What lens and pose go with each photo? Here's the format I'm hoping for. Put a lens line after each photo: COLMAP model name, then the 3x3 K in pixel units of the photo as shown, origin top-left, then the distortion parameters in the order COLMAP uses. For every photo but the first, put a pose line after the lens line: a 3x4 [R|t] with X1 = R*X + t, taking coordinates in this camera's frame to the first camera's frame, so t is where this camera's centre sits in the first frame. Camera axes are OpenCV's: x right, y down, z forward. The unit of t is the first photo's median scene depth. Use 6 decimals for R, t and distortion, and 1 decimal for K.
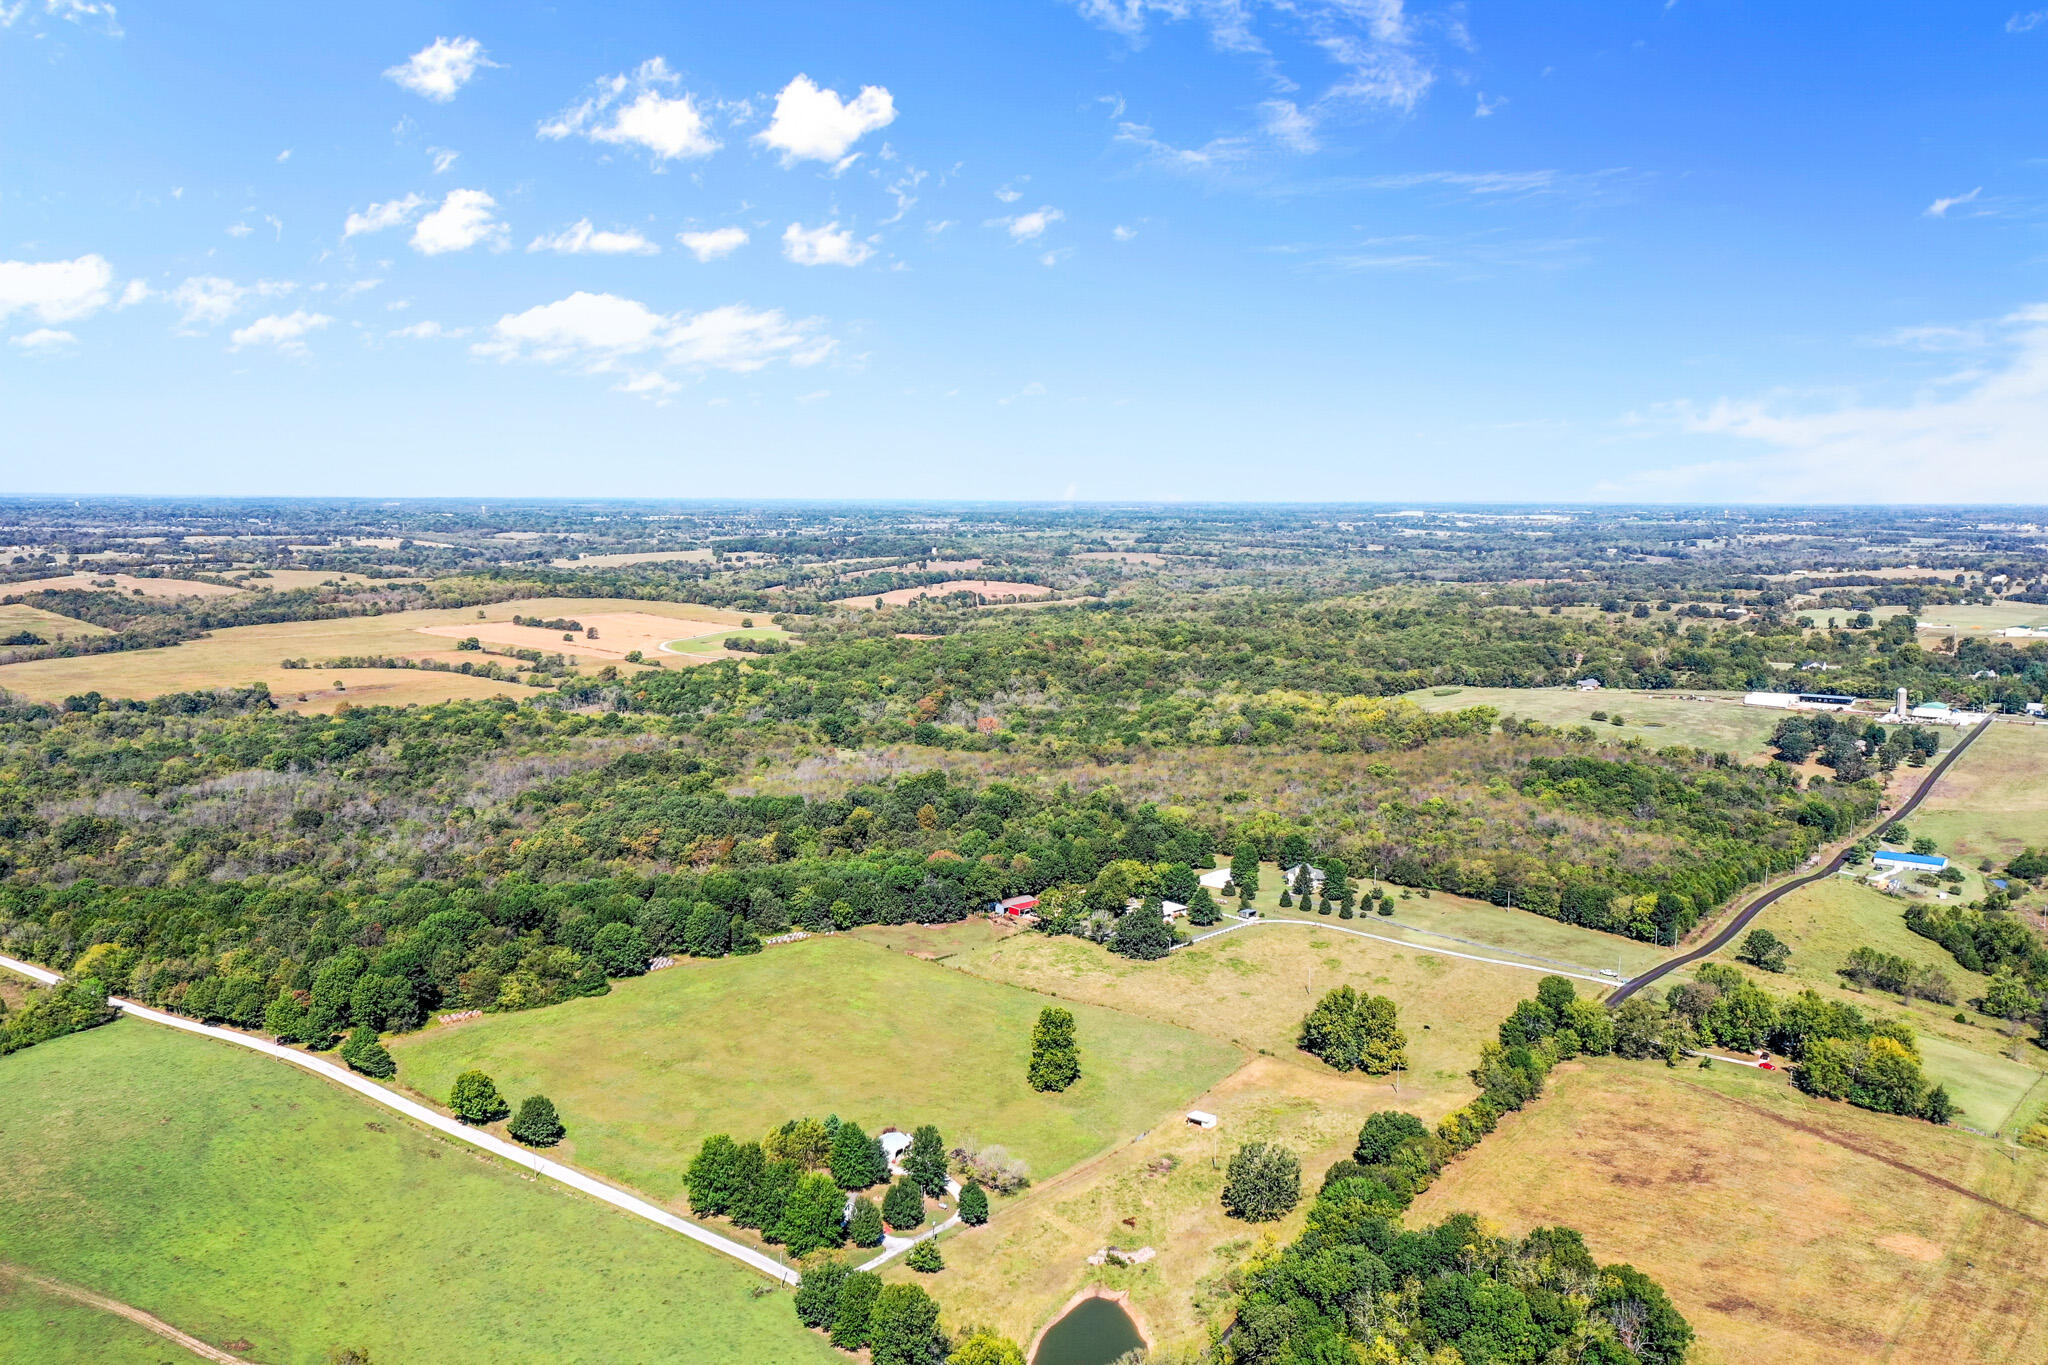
lens RADIAL K [[1679.9, 0, 1051.6], [0, 1679.9, 690.7], [0, 0, 1]] dist [0.020648, -0.004285]
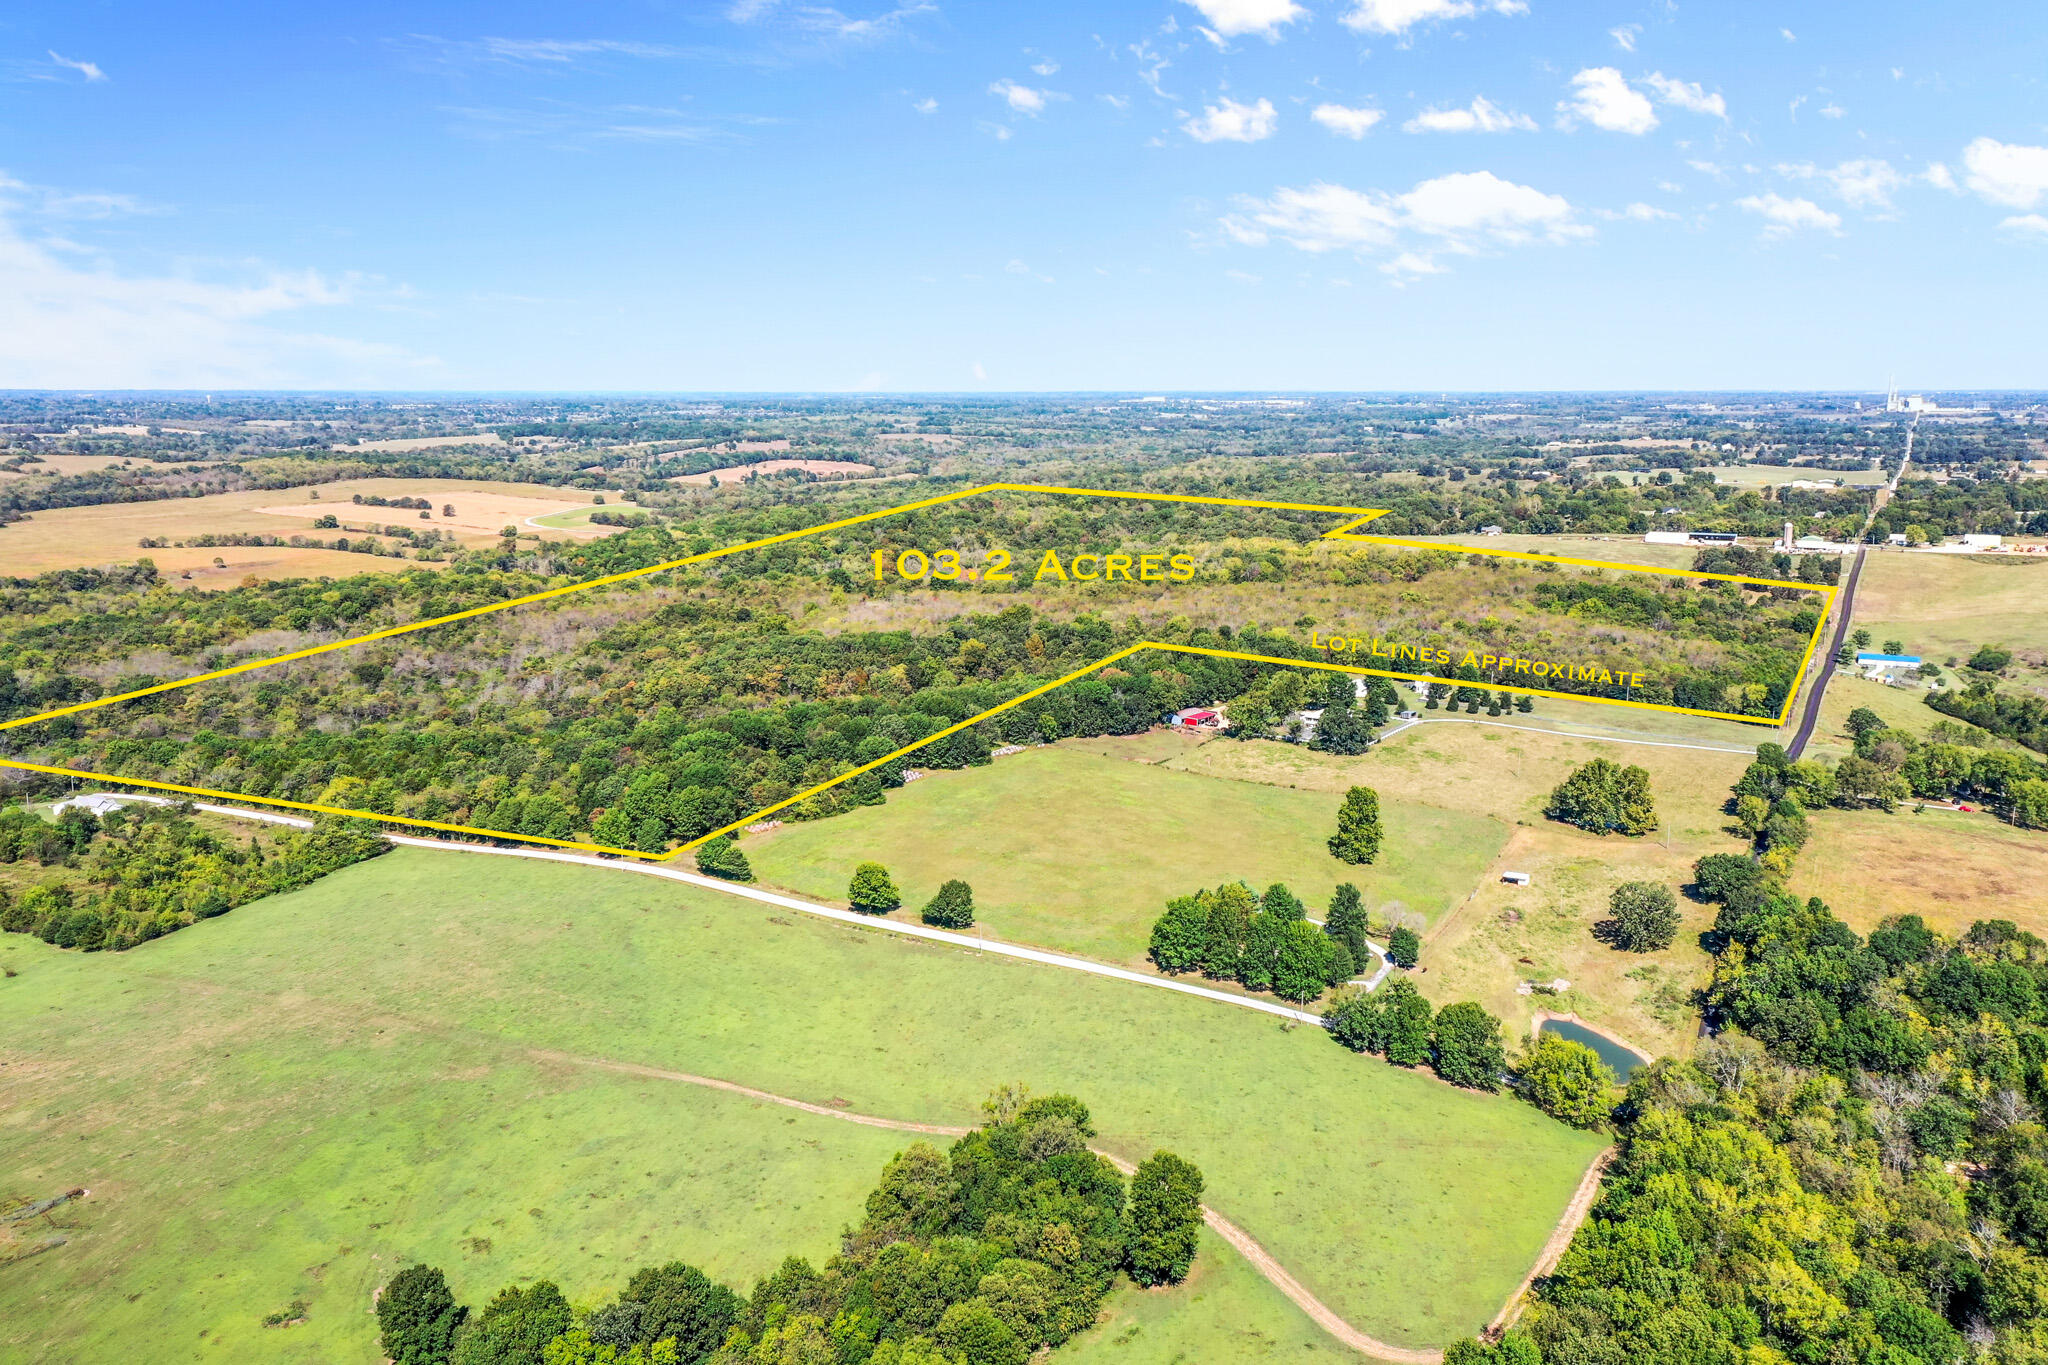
lens RADIAL K [[1631.1, 0, 1032.6], [0, 1631.1, 689.3], [0, 0, 1]] dist [0.015476, 0.016298]
pose [[0.986725, -0.033877, 0.158830, -0.114685], [0.023339, 0.997430, 0.067747, 0.016062], [-0.160717, -0.063141, 0.984979, 0.004414]]
